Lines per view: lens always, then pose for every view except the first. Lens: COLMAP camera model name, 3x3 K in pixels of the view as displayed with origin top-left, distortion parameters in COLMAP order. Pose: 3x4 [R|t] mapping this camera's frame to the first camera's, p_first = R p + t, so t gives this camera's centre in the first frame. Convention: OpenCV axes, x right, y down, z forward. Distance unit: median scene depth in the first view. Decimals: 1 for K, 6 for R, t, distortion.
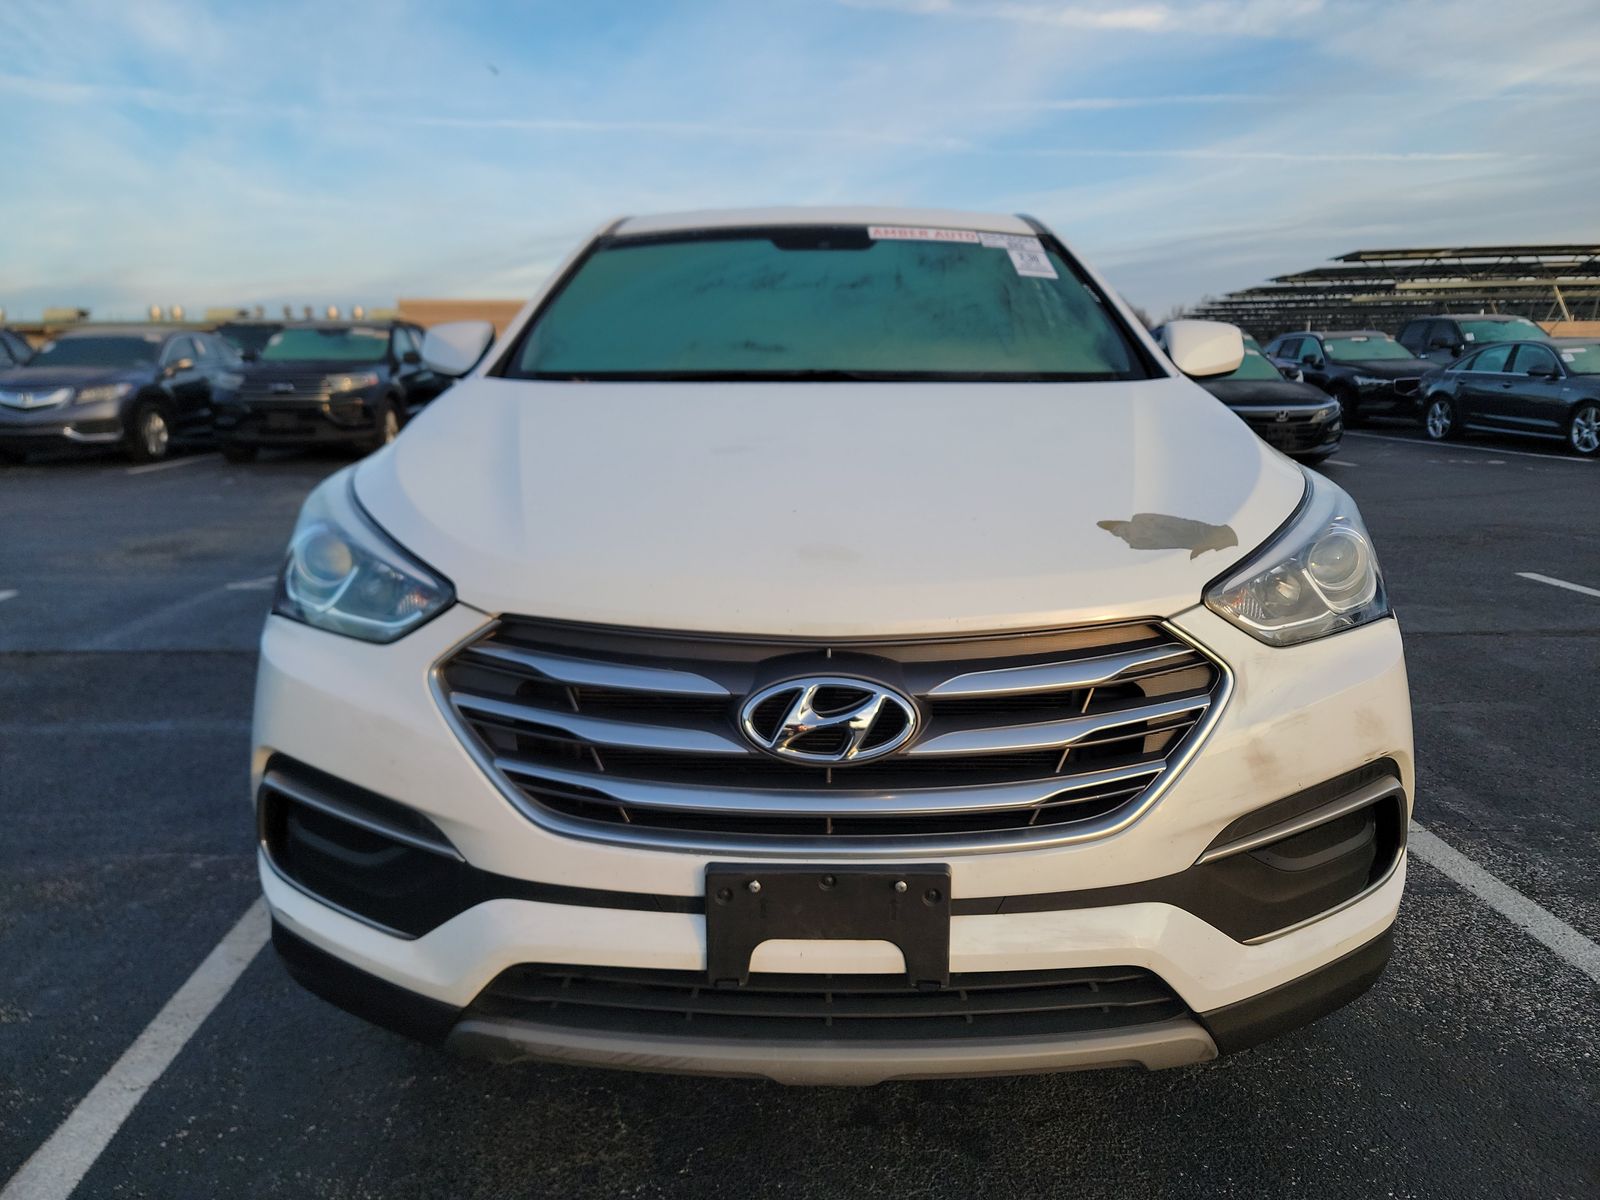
lens RADIAL K [[1098.0, 0, 811.2], [0, 1098.0, 601.2], [0, 0, 1]] dist [0.062711, -0.055786]
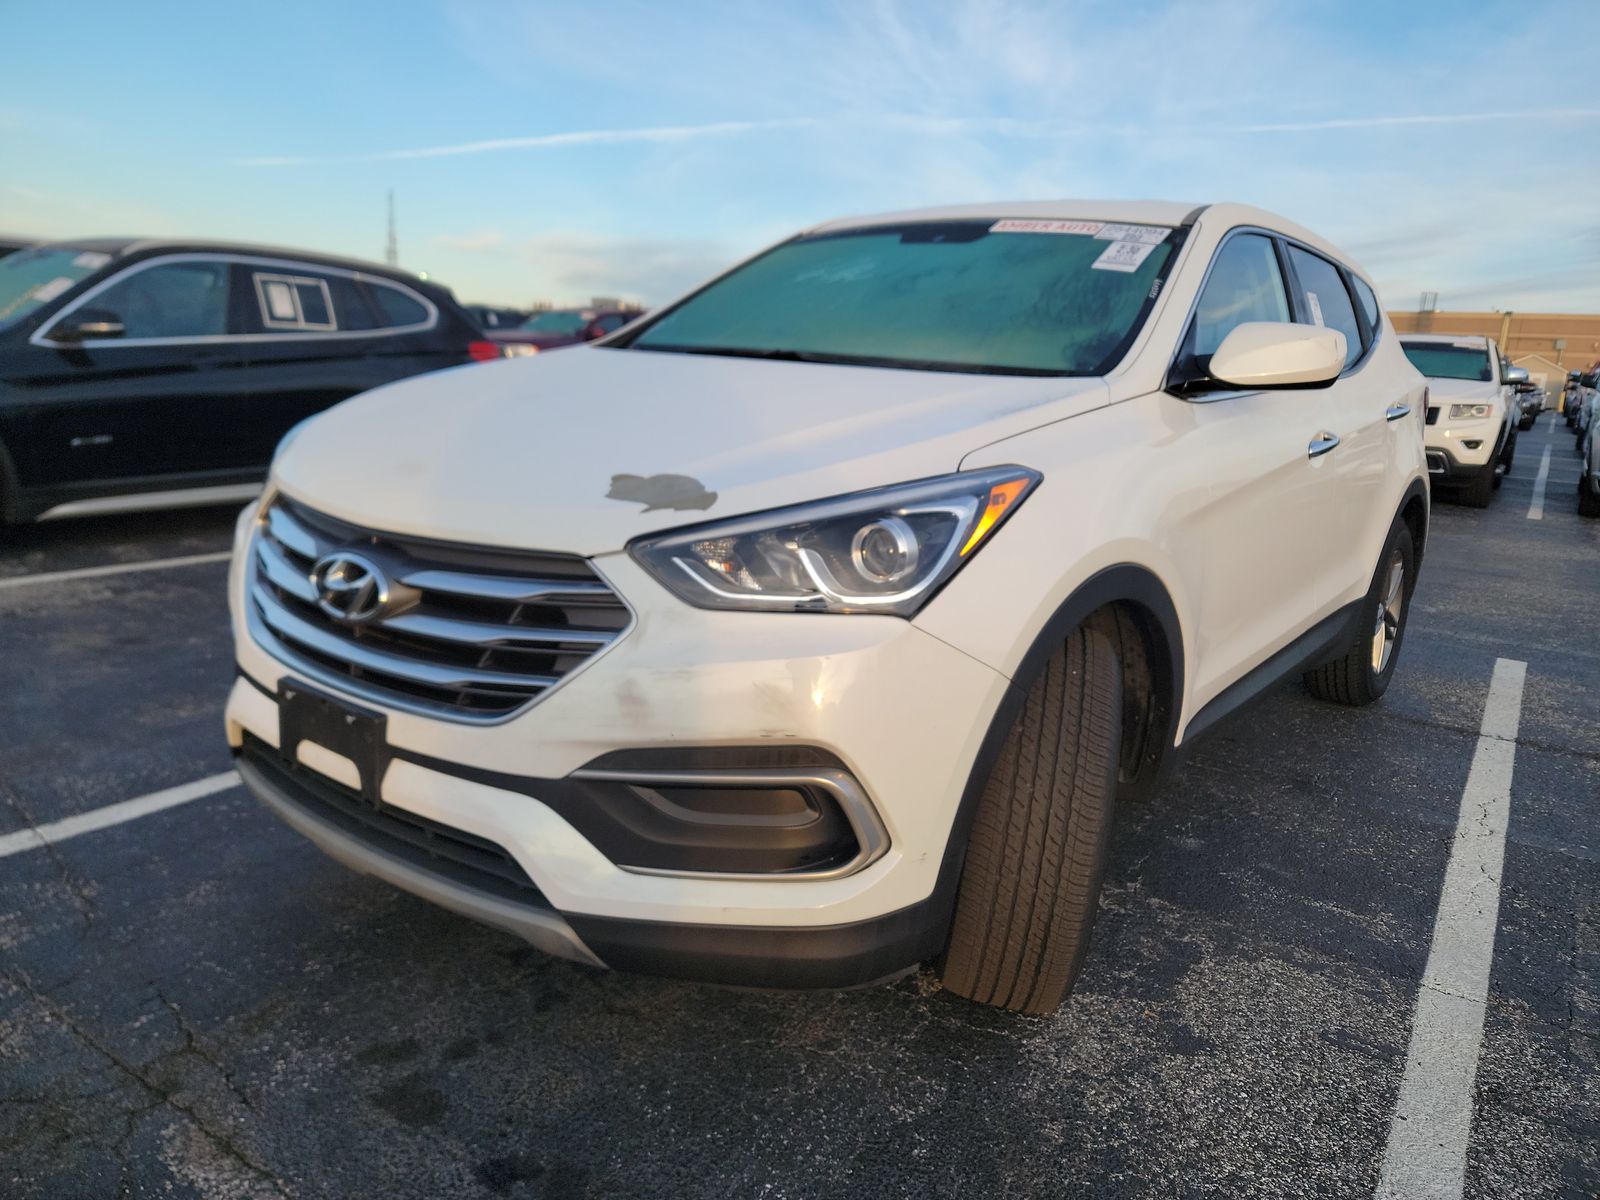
lens RADIAL K [[1098.0, 0, 811.2], [0, 1098.0, 601.2], [0, 0, 1]] dist [0.062711, -0.055786]
pose [[0.812164, 0.176343, -0.556140, 1.122271], [-0.180035, 0.982459, 0.048605, -0.036036], [0.554956, 0.060649, 0.829666, 0.194297]]
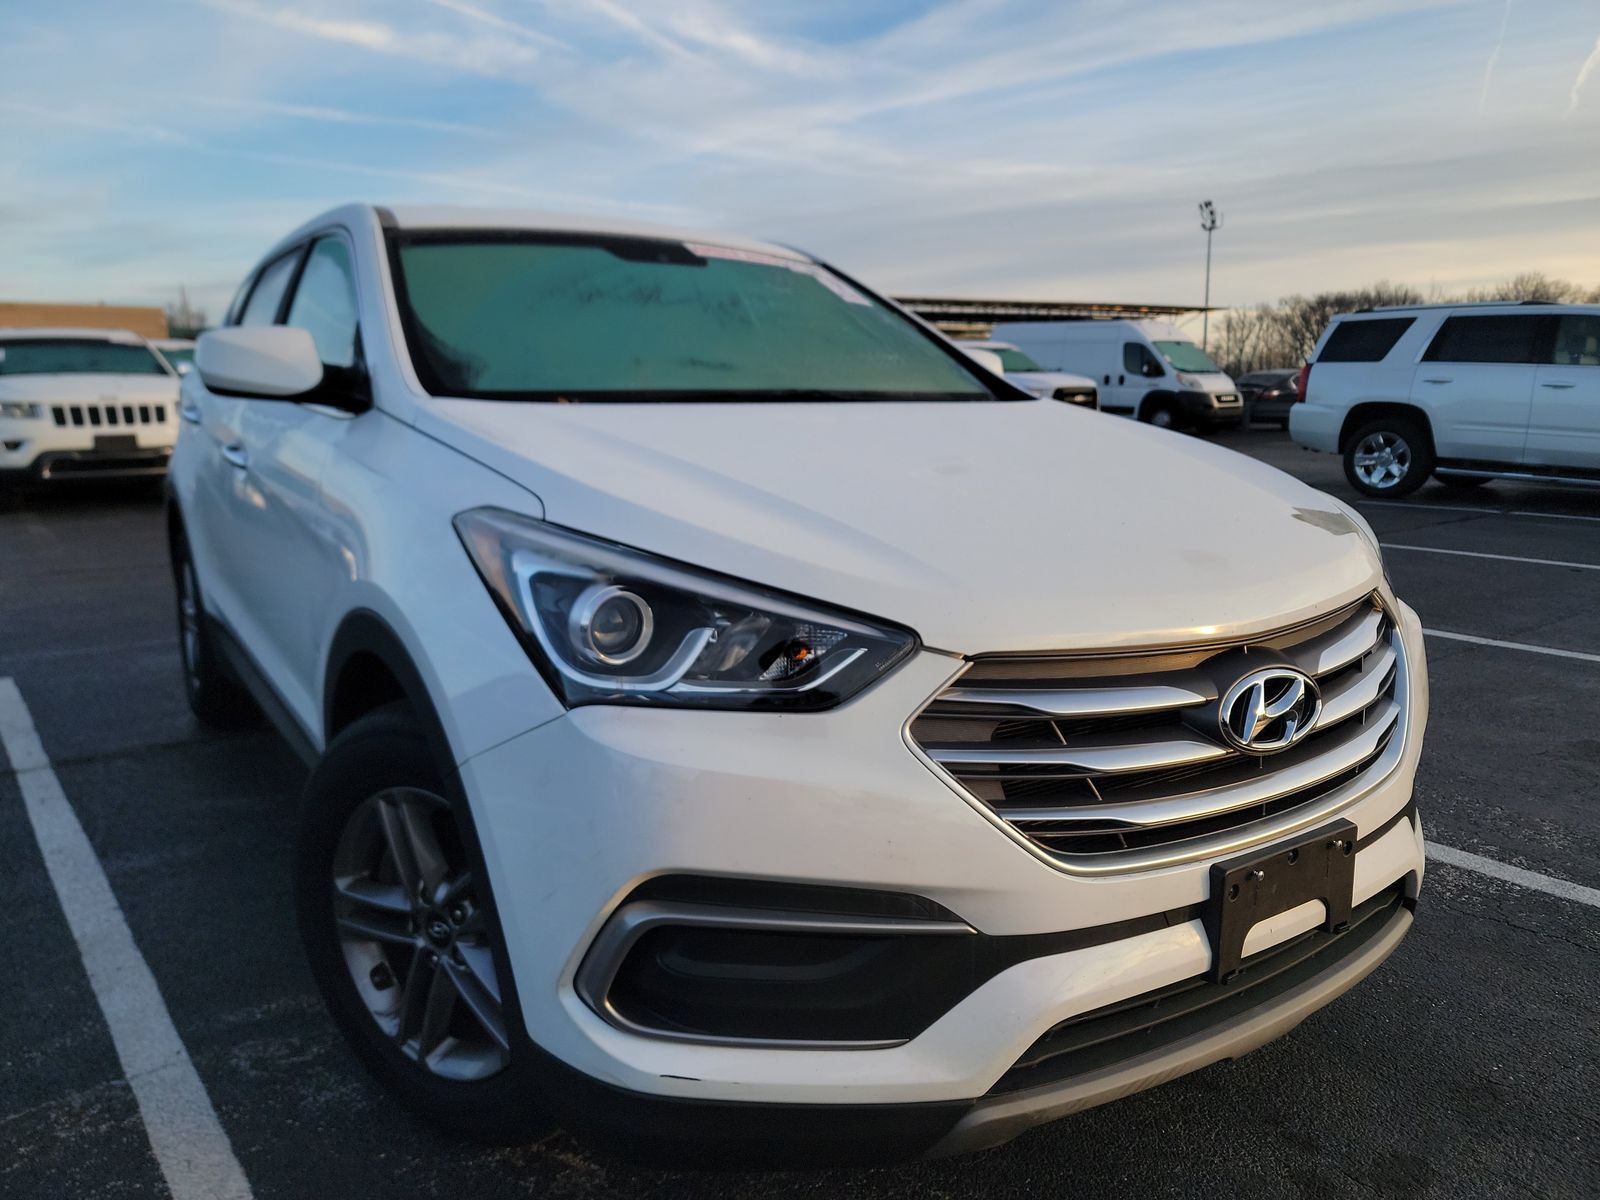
lens RADIAL K [[1098.0, 0, 811.2], [0, 1098.0, 601.2], [0, 0, 1]] dist [0.062711, -0.055786]
pose [[0.826582, -0.102647, 0.553377, -0.894105], [0.112730, 0.993498, 0.015900, -0.062312], [-0.551411, 0.049240, 0.832779, 0.313033]]
